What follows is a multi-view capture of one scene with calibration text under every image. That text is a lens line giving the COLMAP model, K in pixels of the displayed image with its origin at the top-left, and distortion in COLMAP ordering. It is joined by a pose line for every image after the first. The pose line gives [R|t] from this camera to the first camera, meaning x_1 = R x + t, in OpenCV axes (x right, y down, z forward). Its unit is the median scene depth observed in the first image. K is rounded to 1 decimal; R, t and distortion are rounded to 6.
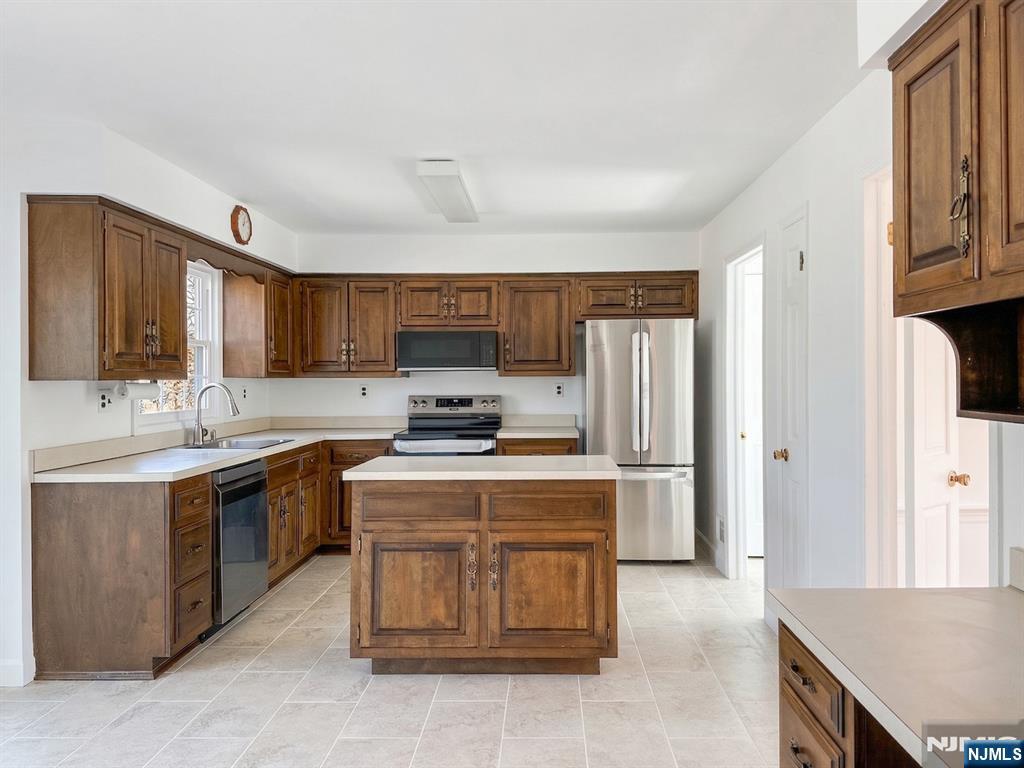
lens RADIAL K [[693.0, 0, 515.3], [0, 693.0, 382.6], [0, 0, 1]] dist [-0.001106, -0.013527]
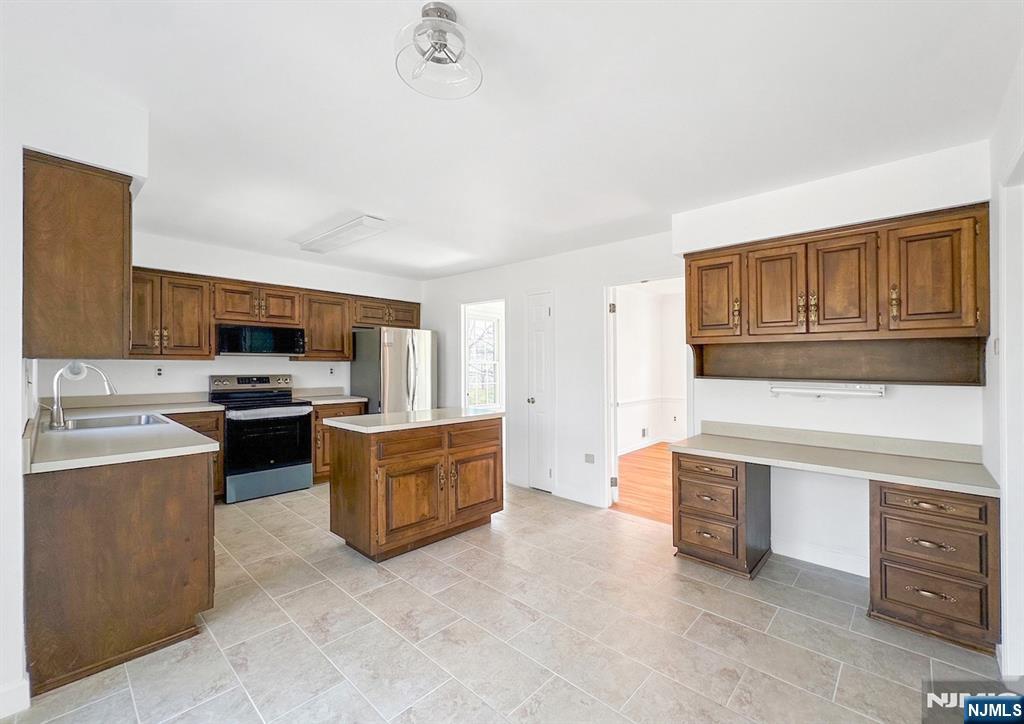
lens RADIAL K [[427.9, 0, 512.1], [0, 427.9, 365.7], [0, 0, 1]] dist [-0.012576, -0.000035]
pose [[0.673208, 0.010795, 0.739375, -0.376195], [-0.008131, 0.999941, -0.007197, 0.002953], [-0.739409, -0.001167, 0.673256, 0.100522]]
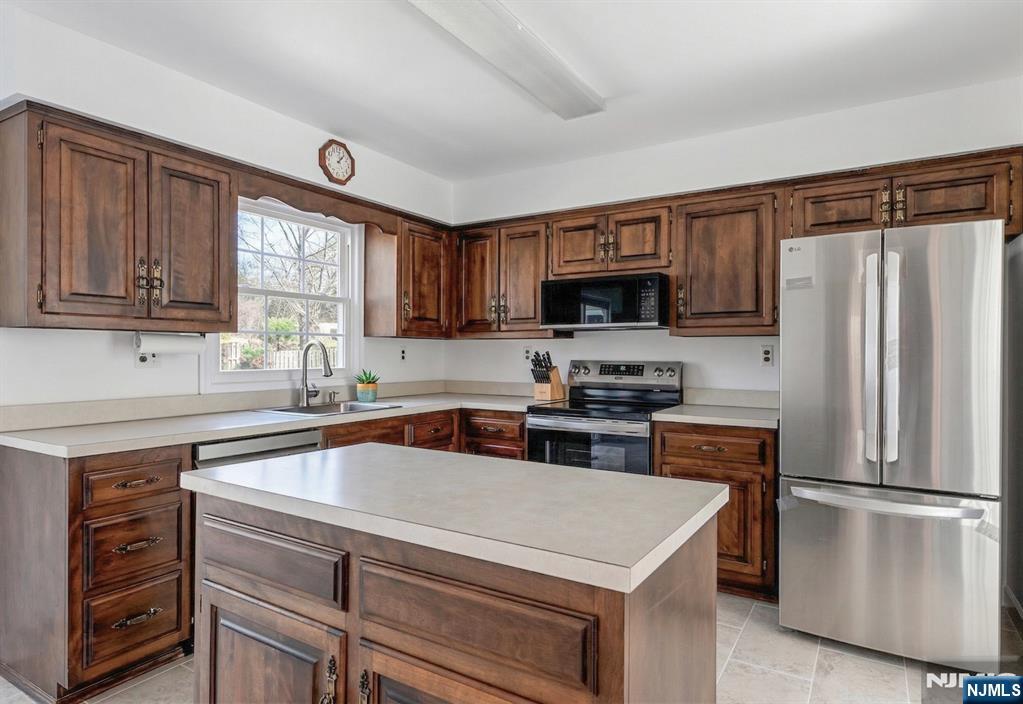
lens RADIAL K [[558.2, 0, 510.0], [0, 558.2, 356.1], [0, 0, 1]] dist [-0.016207, -0.000593]
pose [[0.864344, 0.013995, -0.502707, 0.129885], [-0.013083, 0.999900, 0.005342, 0.011858], [0.502731, 0.001960, 0.864441, 0.406587]]
